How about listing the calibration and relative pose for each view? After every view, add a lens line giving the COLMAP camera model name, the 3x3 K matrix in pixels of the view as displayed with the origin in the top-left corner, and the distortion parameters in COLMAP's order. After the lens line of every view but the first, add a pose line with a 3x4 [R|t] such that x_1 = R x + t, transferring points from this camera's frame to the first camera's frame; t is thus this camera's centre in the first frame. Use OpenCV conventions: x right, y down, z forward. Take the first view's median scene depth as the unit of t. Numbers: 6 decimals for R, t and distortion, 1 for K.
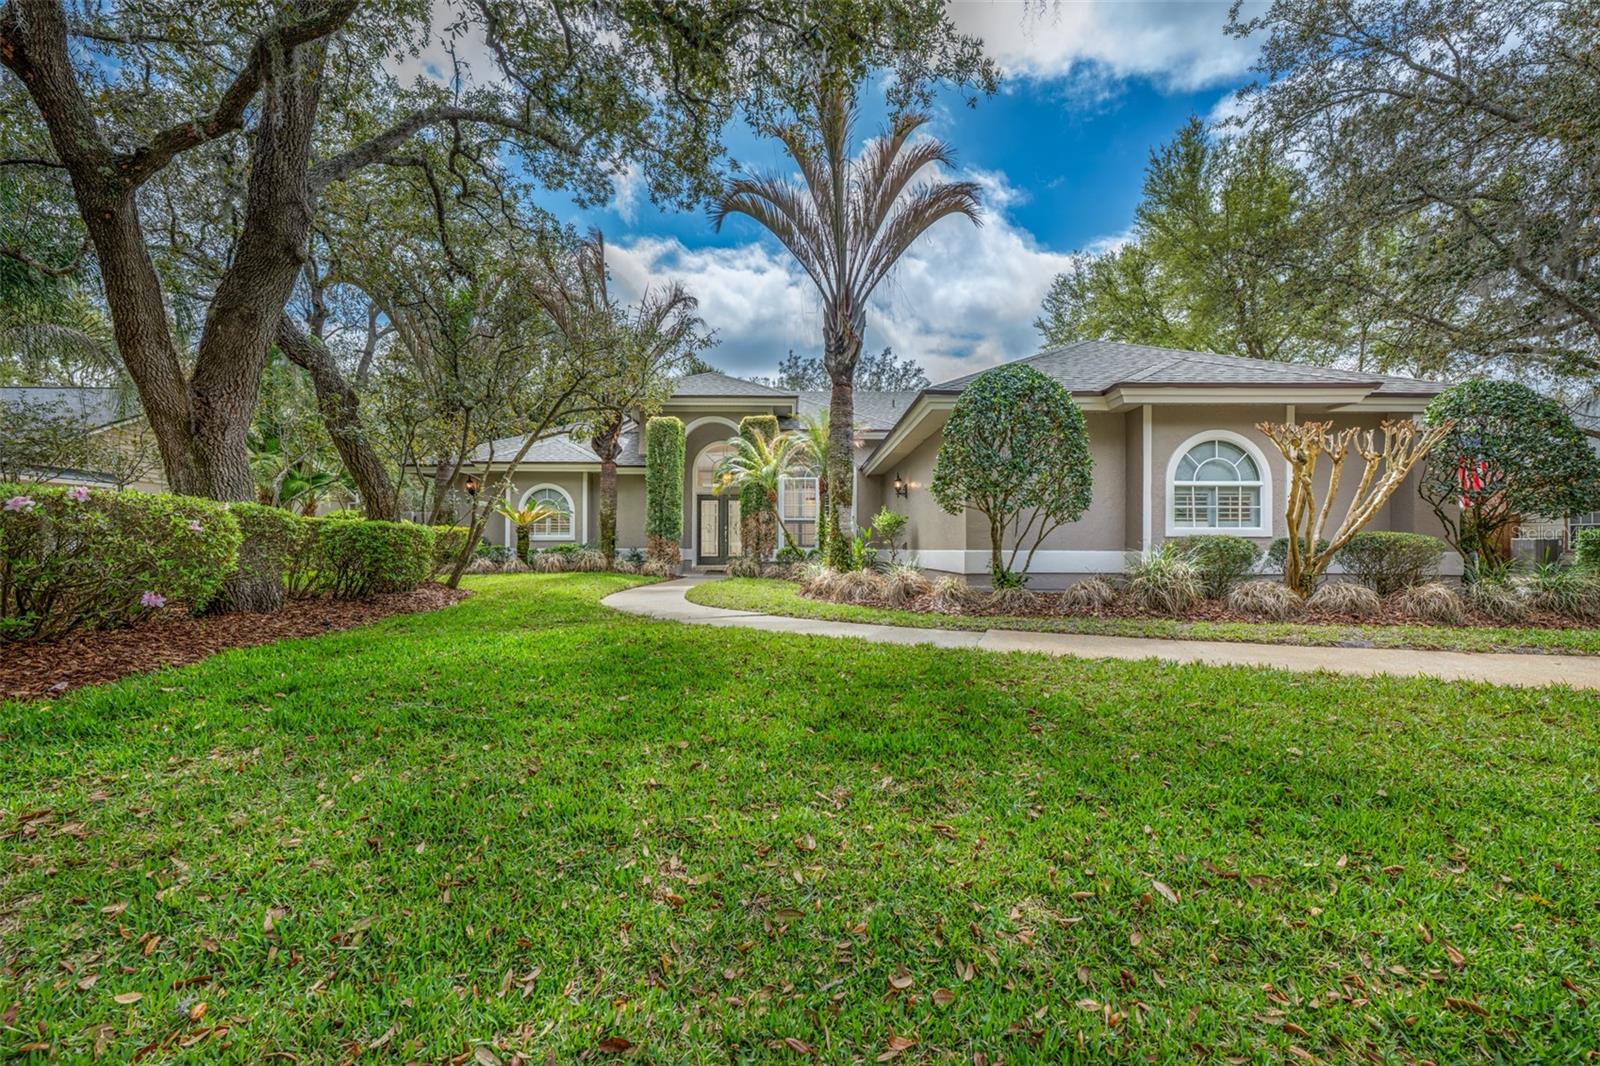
lens RADIAL K [[644.5, 0, 800.0], [0, 644.5, 533.0], [0, 0, 1]] dist [0.012295, 0.000065]
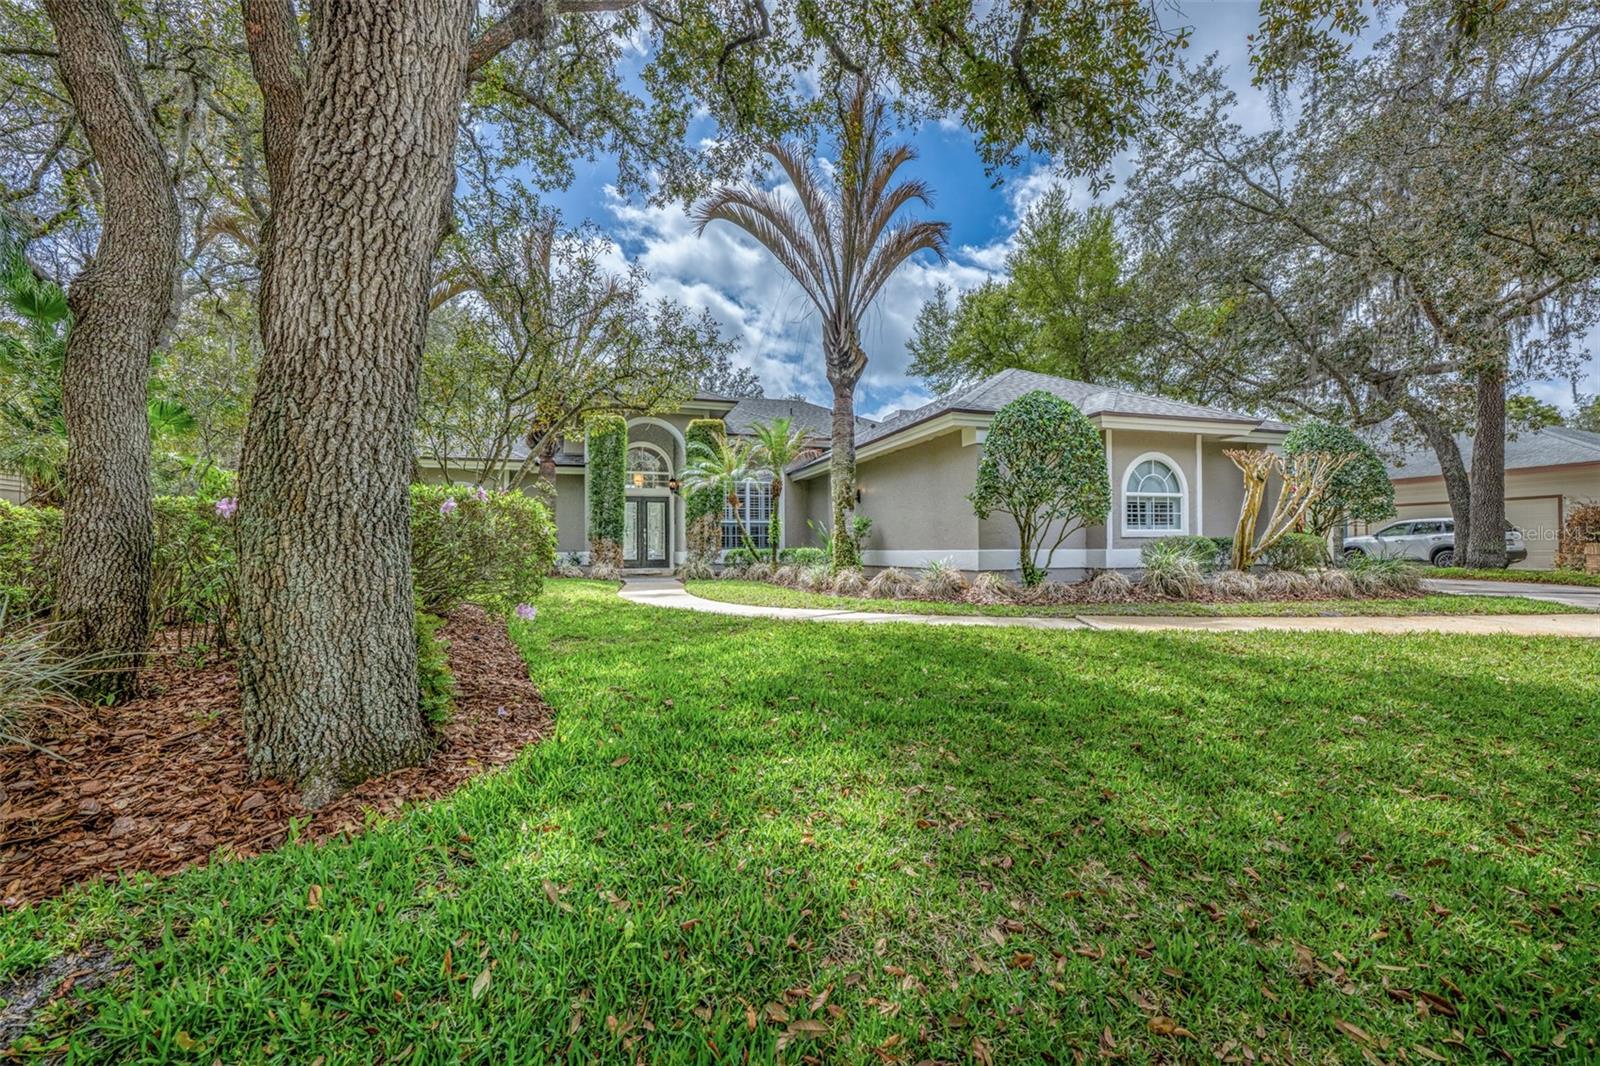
lens RADIAL K [[633.0, 0, 800.0], [0, 633.0, 533.0], [0, 0, 1]] dist [0.000648, 0.000050]
pose [[0.958755, -0.003852, 0.284206, -0.361656], [0.004496, 0.999989, -0.001615, -0.002961], [-0.284197, 0.002826, 0.958762, 0.018136]]
